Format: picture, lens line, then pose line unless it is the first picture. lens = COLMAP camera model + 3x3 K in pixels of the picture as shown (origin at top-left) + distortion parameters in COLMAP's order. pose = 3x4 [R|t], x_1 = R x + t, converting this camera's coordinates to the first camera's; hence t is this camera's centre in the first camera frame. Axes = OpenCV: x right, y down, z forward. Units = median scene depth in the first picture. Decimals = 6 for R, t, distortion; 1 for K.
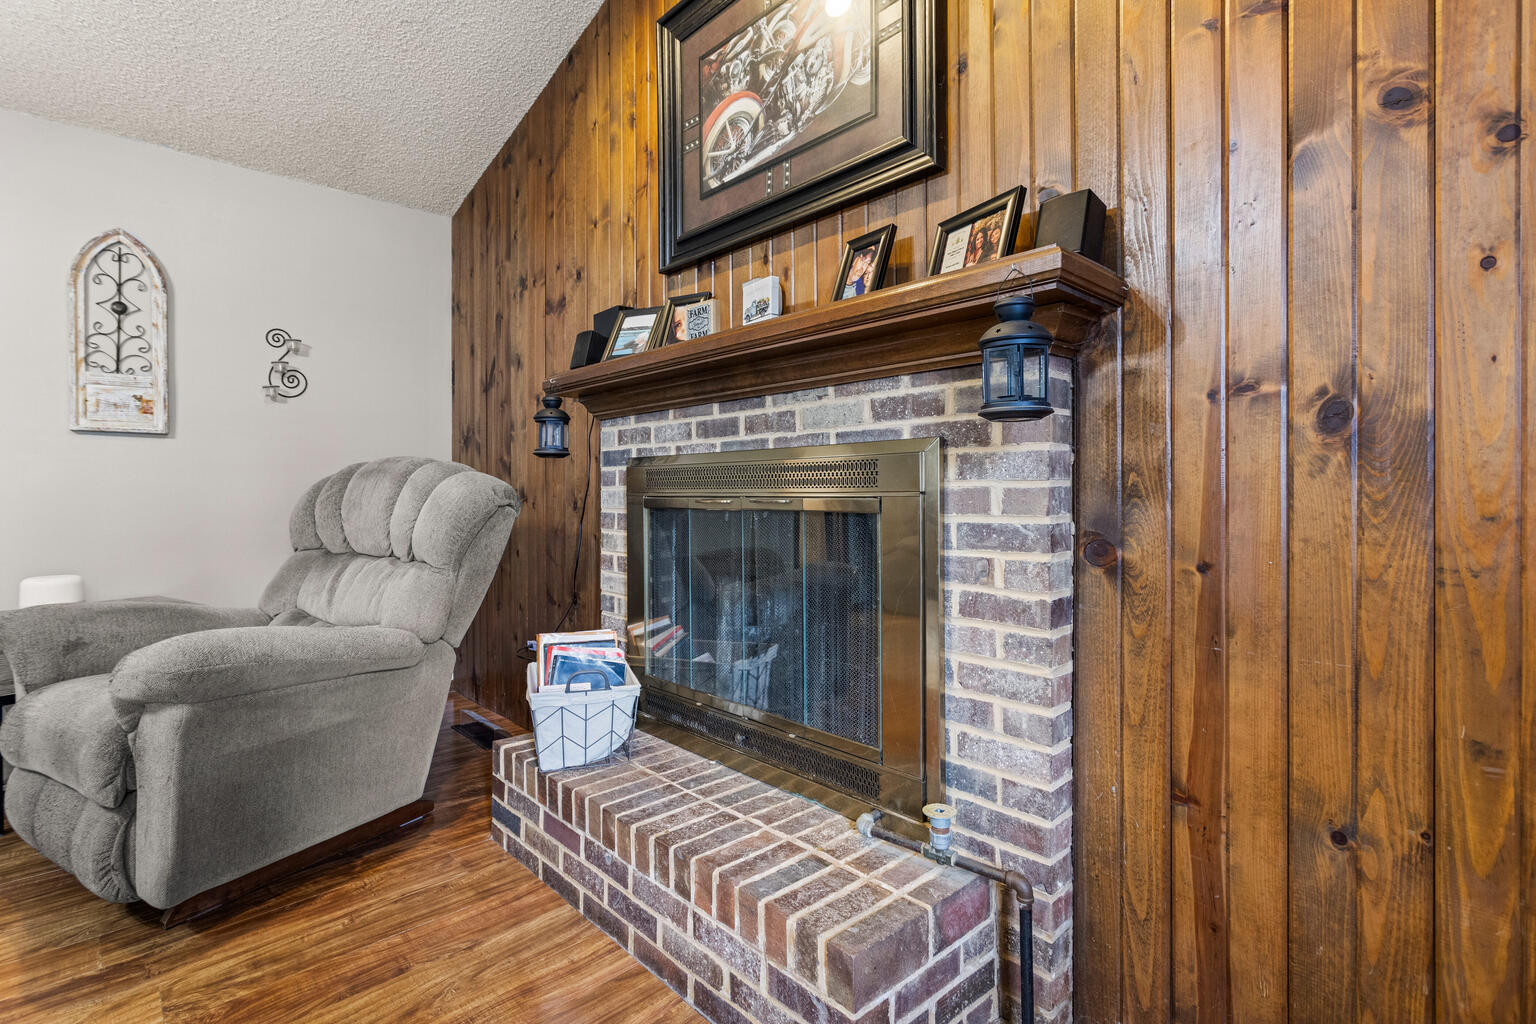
lens RADIAL K [[748.2, 0, 755.9], [0, 748.2, 496.9], [0, 0, 1]] dist [-0.003347, 0.000785]
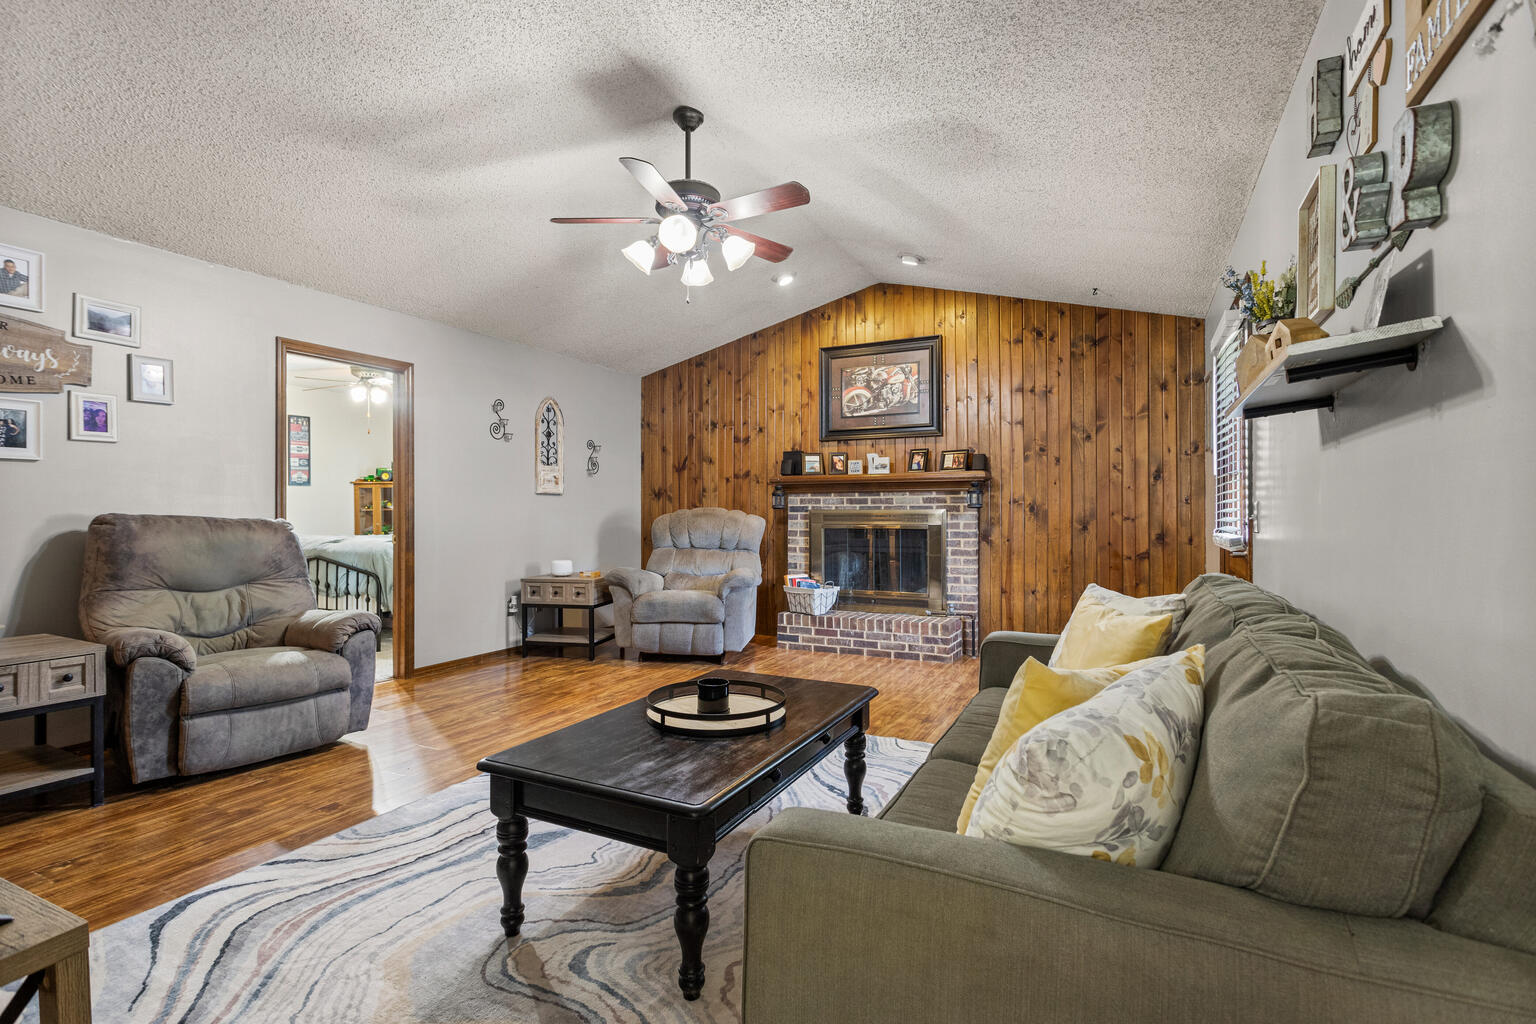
lens RADIAL K [[748.2, 0, 770.8], [0, 748.2, 509.8], [0, 0, 1]] dist [-0.003347, 0.000785]
pose [[0.932407, 0.003794, 0.361389, -1.699570], [-0.000094, 0.999947, -0.010254, -0.032391], [-0.361409, 0.009527, 0.932359, -1.936699]]
